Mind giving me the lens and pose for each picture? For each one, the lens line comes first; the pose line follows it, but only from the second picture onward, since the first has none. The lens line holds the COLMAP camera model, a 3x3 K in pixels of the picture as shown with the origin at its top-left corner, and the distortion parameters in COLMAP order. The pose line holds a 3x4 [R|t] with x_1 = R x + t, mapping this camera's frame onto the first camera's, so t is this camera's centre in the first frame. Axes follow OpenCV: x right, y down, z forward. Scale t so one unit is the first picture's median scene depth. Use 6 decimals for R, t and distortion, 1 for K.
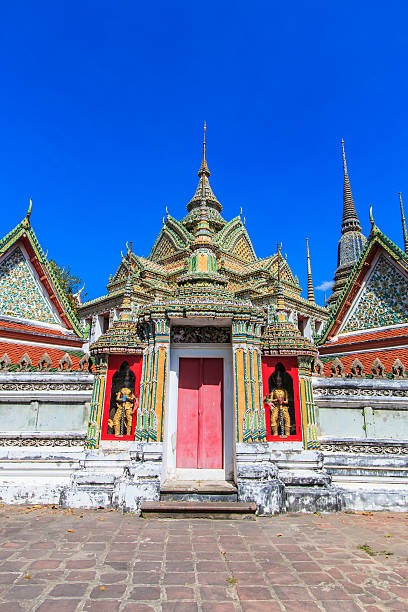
lens RADIAL K [[385.4, 0, 206.2], [0, 385.4, 304.7], [0, 0, 1]] dist [0.004949, -0.000903]
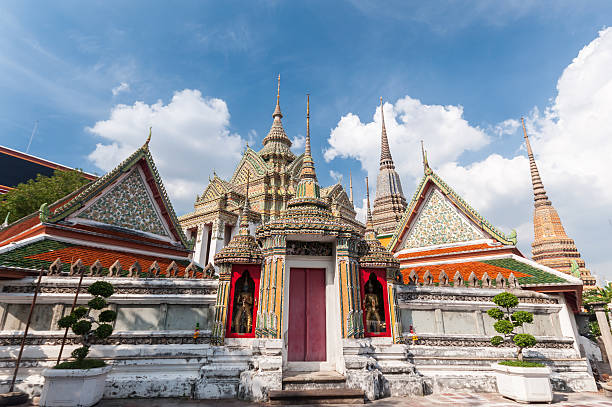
lens RADIAL K [[320.9, 0, 304.0], [0, 320.9, 204.8], [0, 0, 1]] dist [0.004319, 0.000238]
pose [[0.990967, 0.041337, 0.127574, -0.173560], [-0.033912, 0.997632, -0.059837, 0.001133], [-0.129745, 0.054970, 0.990022, -0.009337]]
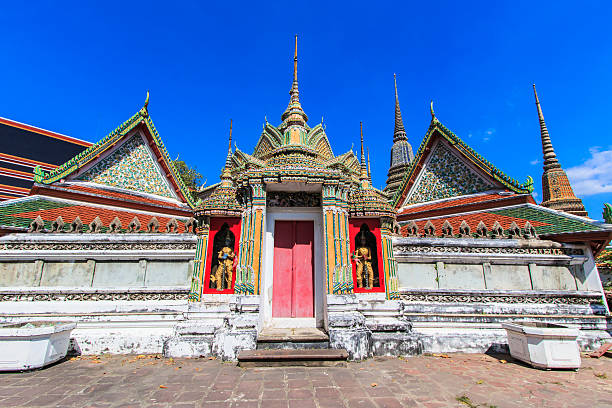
lens RADIAL K [[271.9, 0, 305.5], [0, 271.9, 206.2], [0, 0, 1]] dist [0.002860, -0.000182]
pose [[0.999287, -0.001836, 0.037713, -0.011004], [0.000501, 0.999375, 0.035356, 0.073733], [-0.037754, -0.035312, 0.998663, 0.221108]]
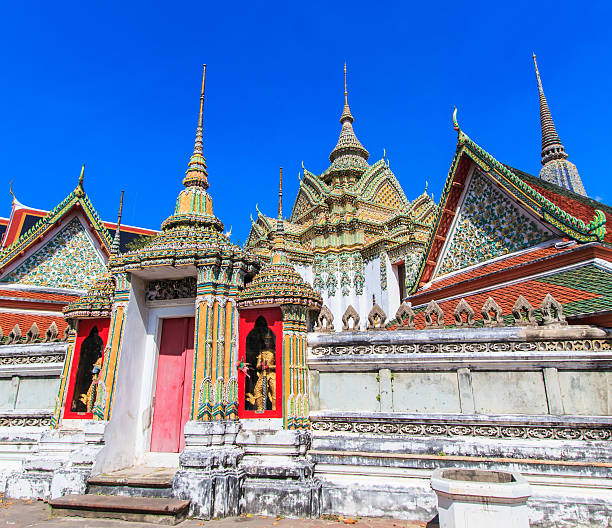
lens RADIAL K [[406.6, 0, 321.6], [0, 406.6, 266.2], [0, 0, 1]] dist [0.006562, -0.001768]
pose [[0.969125, -0.093742, -0.228056, 0.515071], [0.090891, 0.995595, -0.022996, 0.082444], [0.229207, 0.001557, 0.973376, 0.237340]]
